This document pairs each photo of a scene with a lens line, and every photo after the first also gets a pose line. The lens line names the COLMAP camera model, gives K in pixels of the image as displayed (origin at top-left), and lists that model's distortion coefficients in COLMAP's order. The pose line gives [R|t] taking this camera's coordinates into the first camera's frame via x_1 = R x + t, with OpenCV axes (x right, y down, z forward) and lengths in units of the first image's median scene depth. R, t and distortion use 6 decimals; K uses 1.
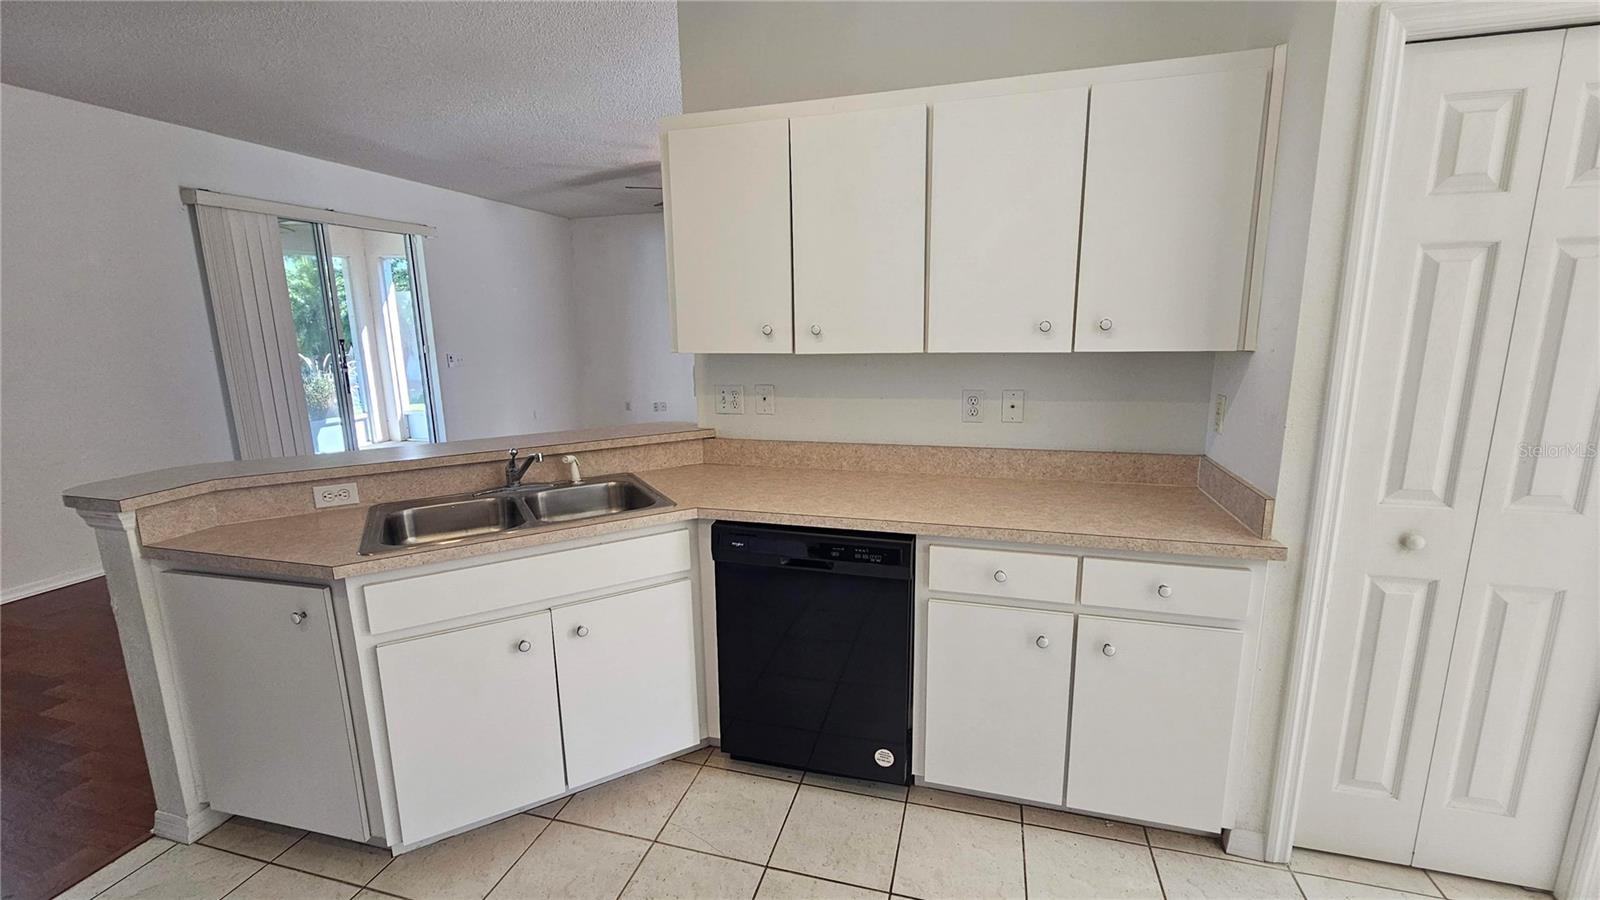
lens RADIAL K [[654.4, 0, 803.5], [0, 654.4, 447.8], [0, 0, 1]] dist [0.003677, 0.000020]
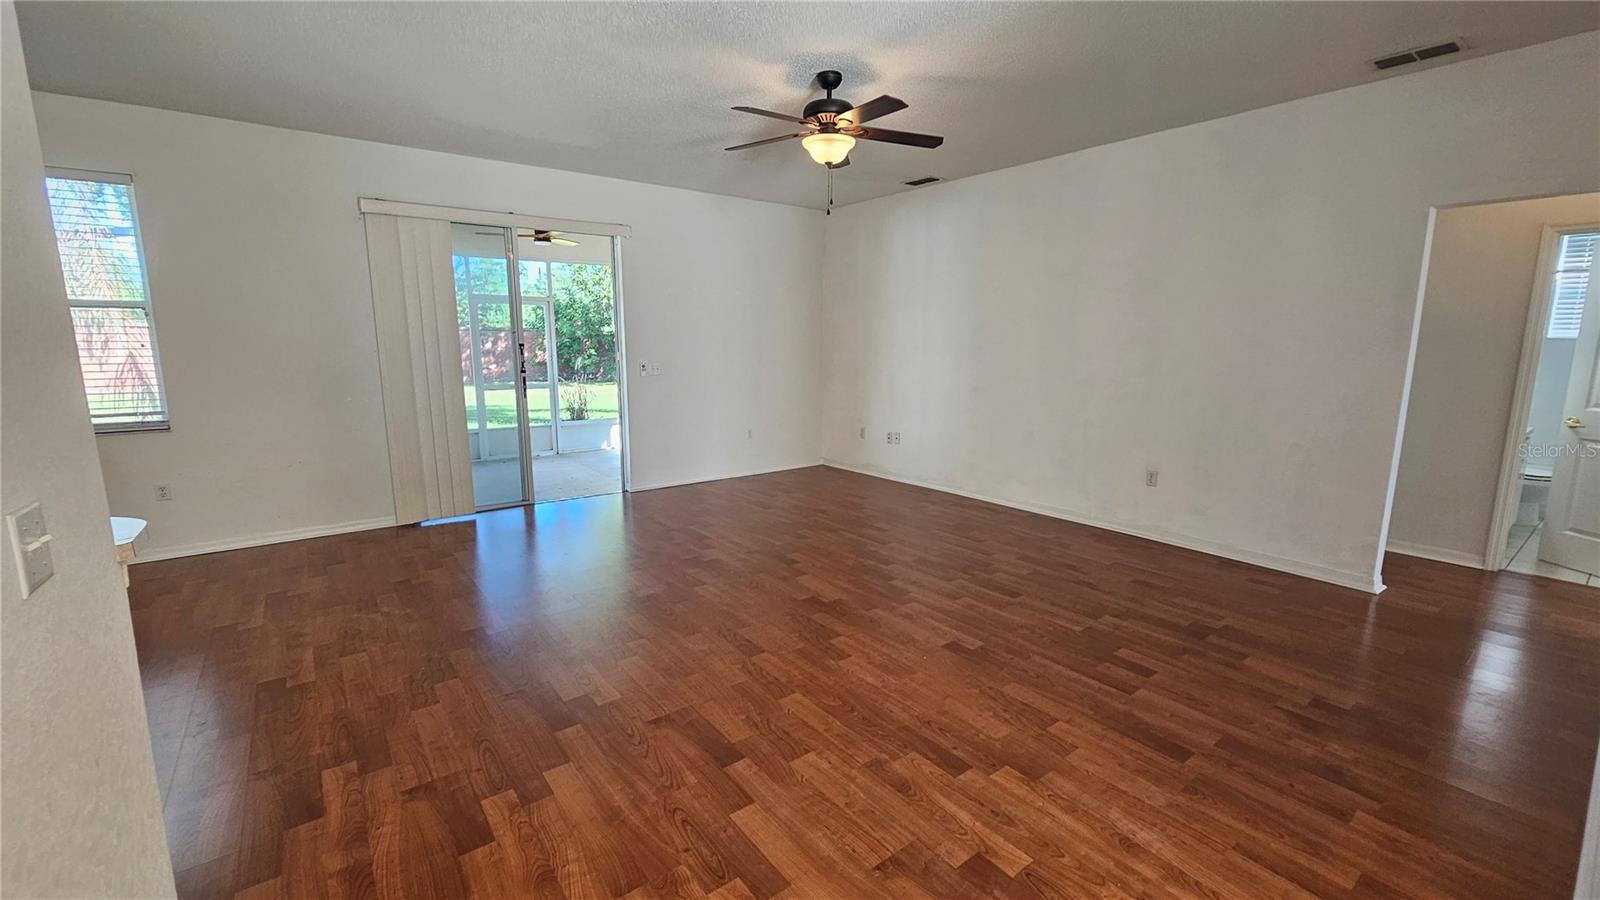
lens RADIAL K [[654.4, 0, 800.0], [0, 654.4, 449.5], [0, 0, 1]] dist [0.003677, 0.000020]
pose [[0.800270, 0.108699, -0.589706, 0.213288], [-0.123293, 0.992248, 0.015582, -0.064388], [0.586828, 0.060237, 0.807468, 0.408135]]
